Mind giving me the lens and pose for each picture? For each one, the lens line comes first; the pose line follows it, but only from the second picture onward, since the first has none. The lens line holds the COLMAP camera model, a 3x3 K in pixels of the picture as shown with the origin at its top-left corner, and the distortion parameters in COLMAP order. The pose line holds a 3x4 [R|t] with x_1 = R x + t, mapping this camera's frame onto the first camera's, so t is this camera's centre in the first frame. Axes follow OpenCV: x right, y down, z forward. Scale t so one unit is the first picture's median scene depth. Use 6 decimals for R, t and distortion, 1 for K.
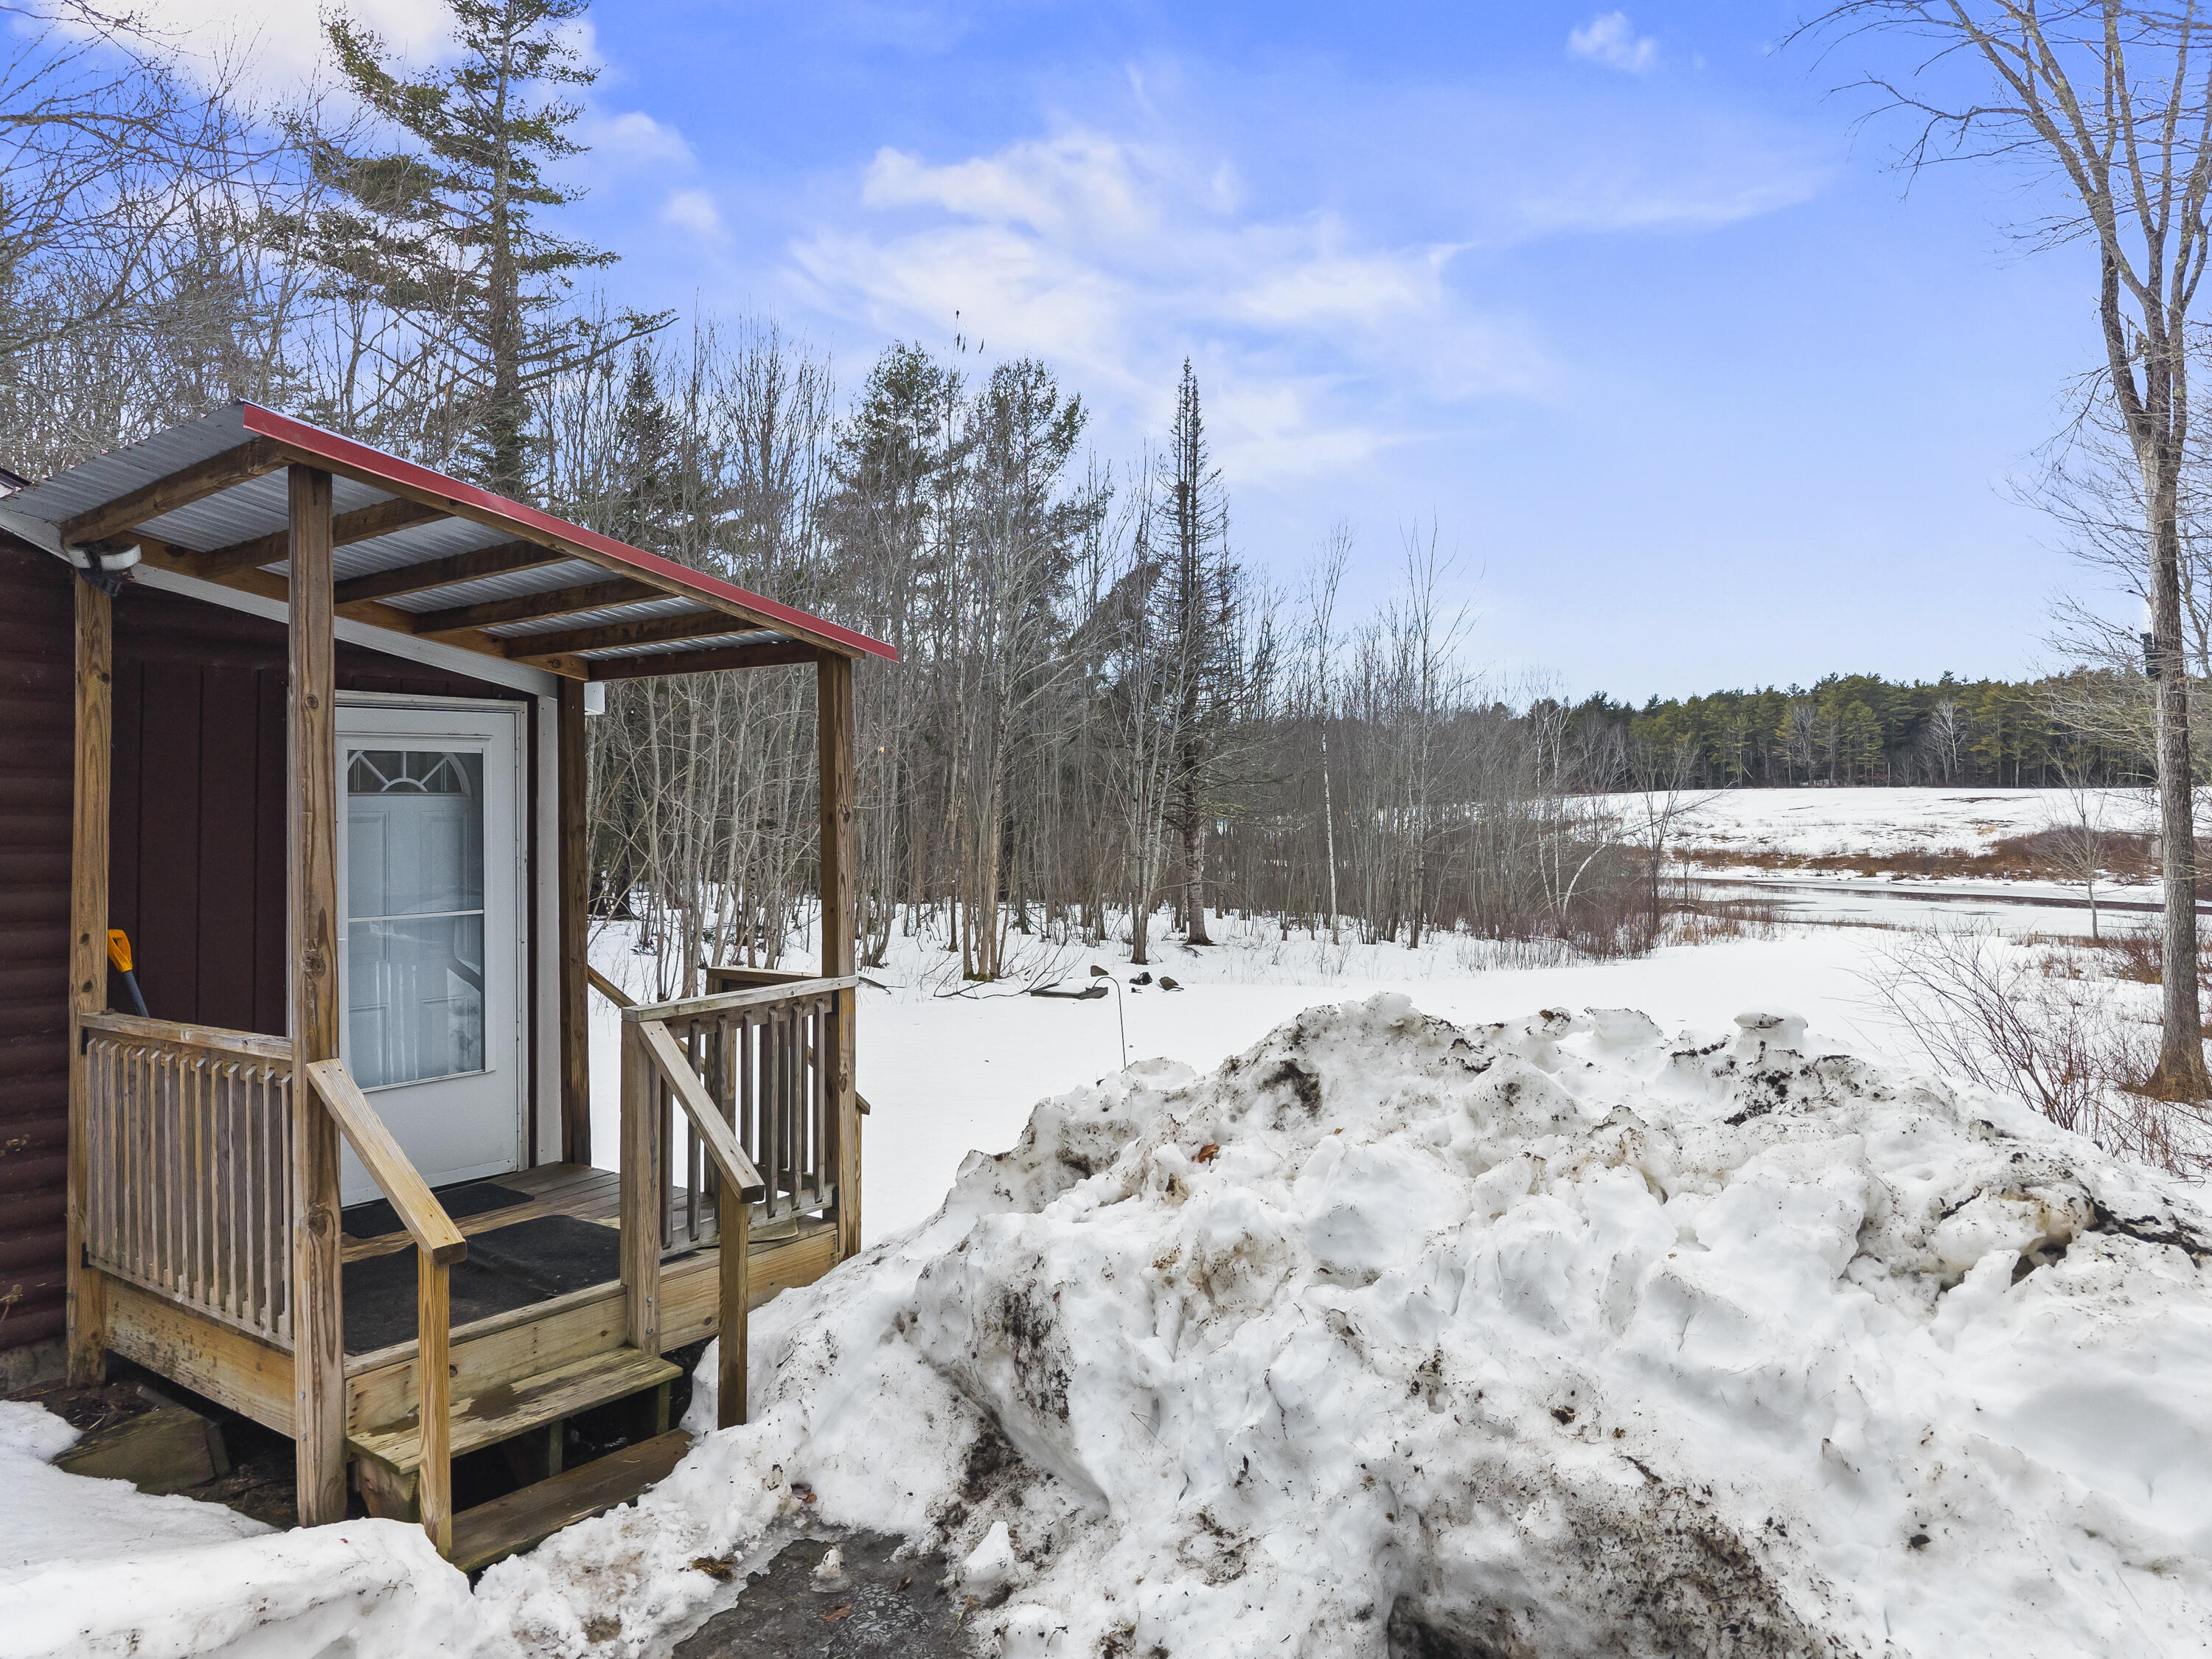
lens RADIAL K [[1510.0, 0, 1099.2], [0, 1510.0, 777.6], [0, 0, 1]] dist [0.038982, -0.046462]
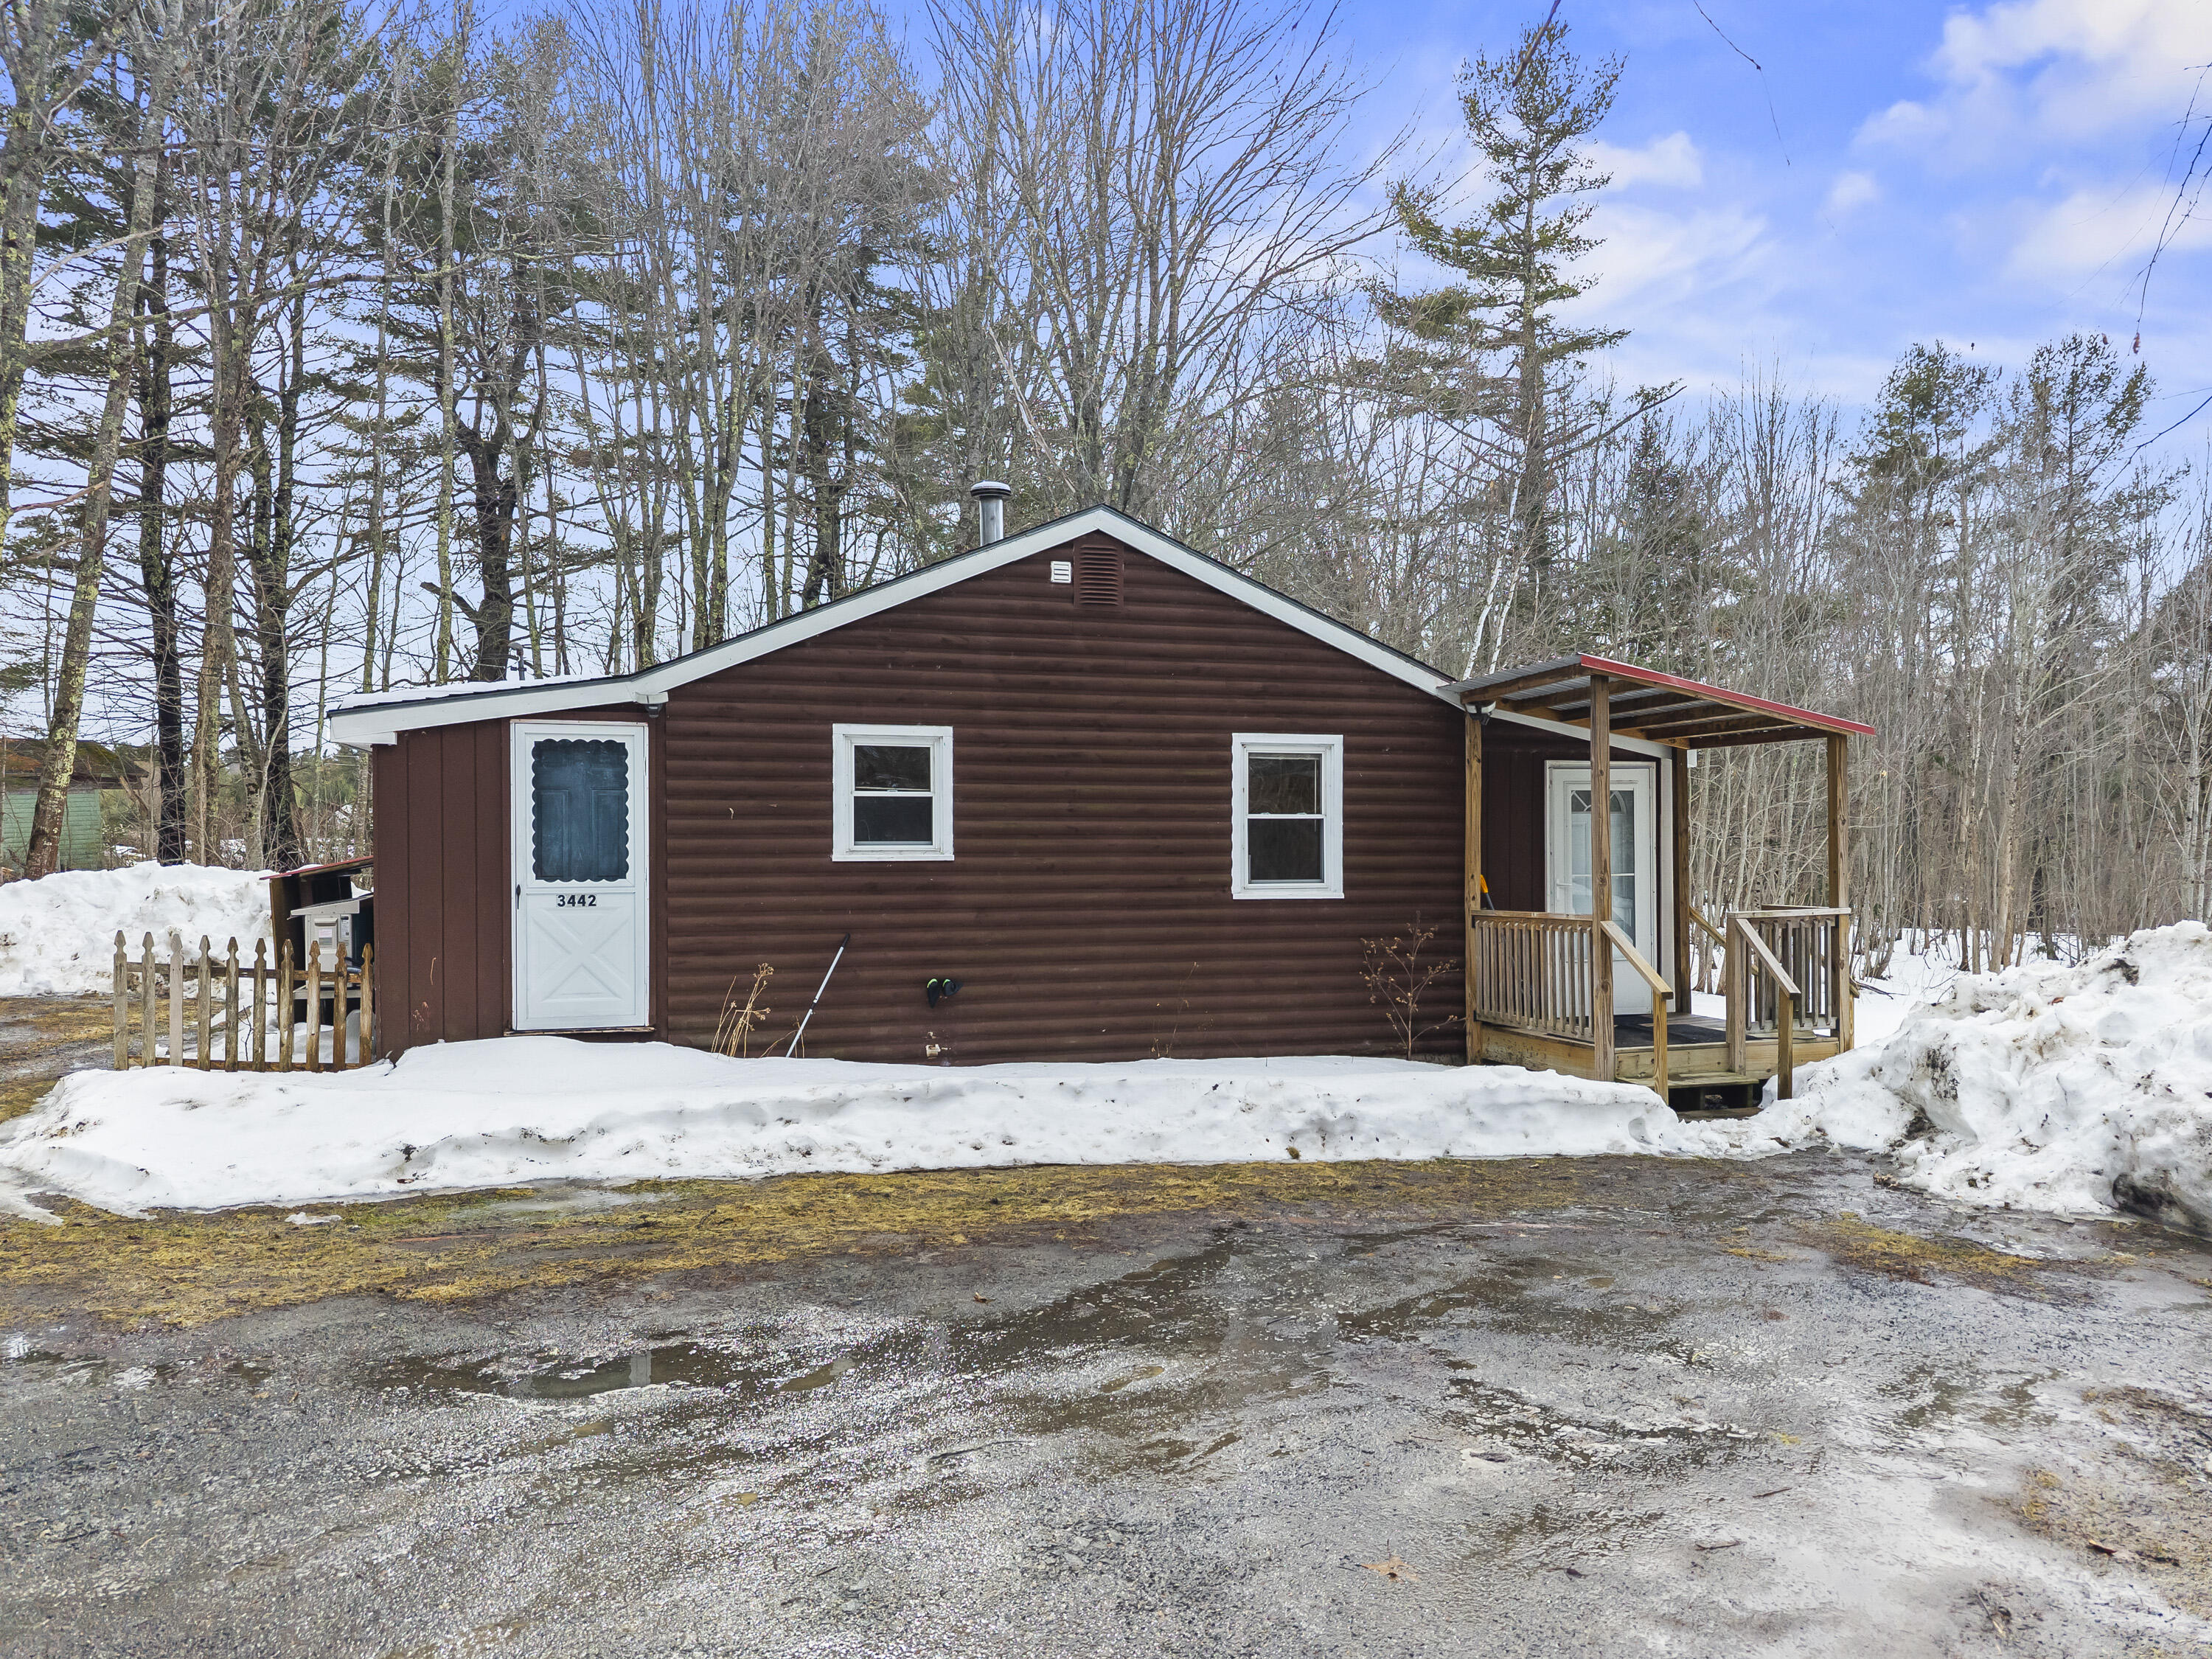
lens RADIAL K [[1500.2, 0, 1096.1], [0, 1500.2, 858.1], [0, 0, 1]] dist [0.006168, -0.005502]
pose [[0.806472, 0.008540, -0.591211, 0.024672], [0.013592, 0.999364, 0.032977, -0.000433], [0.591116, -0.034630, 0.805843, -0.139572]]
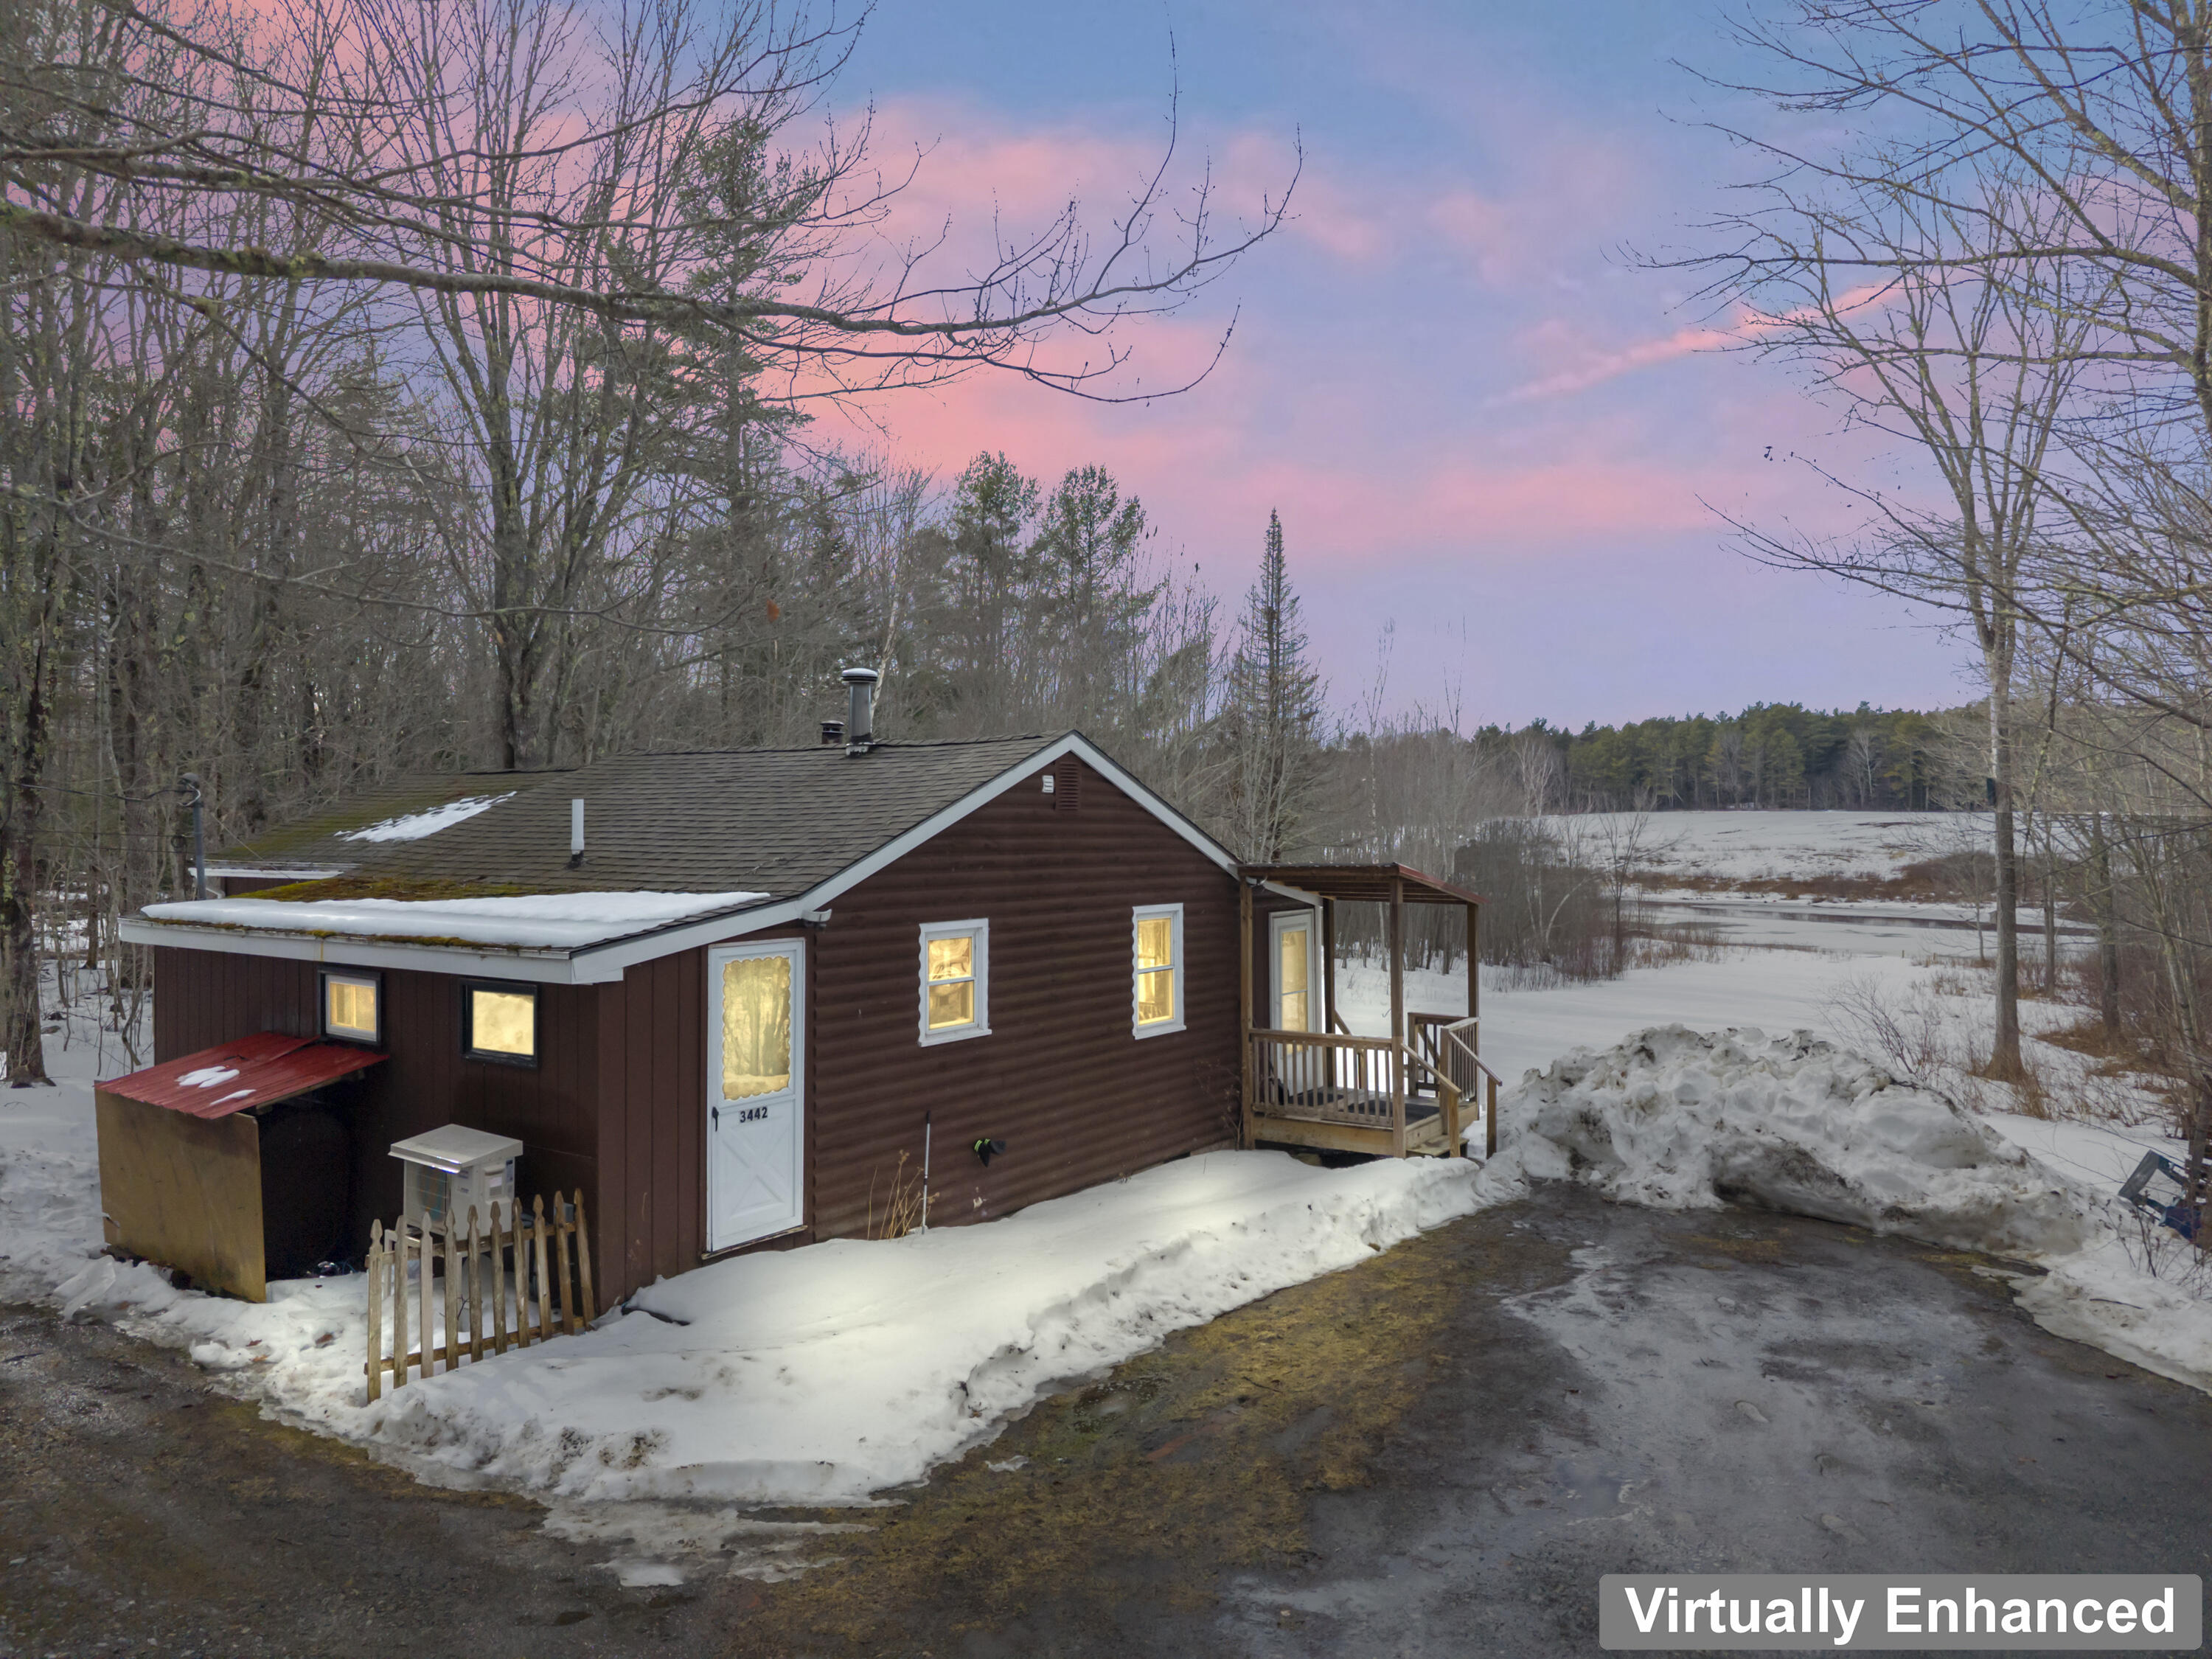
lens RADIAL K [[1484.2, 0, 1106.6], [0, 1484.2, 823.8], [0, 0, 1]] dist [0.041950, -0.040116]
pose [[0.999183, 0.000176, 0.040414, -0.133281], [-0.000980, 0.999802, 0.019875, -0.039286], [-0.040403, -0.019898, 0.998985, -0.241688]]
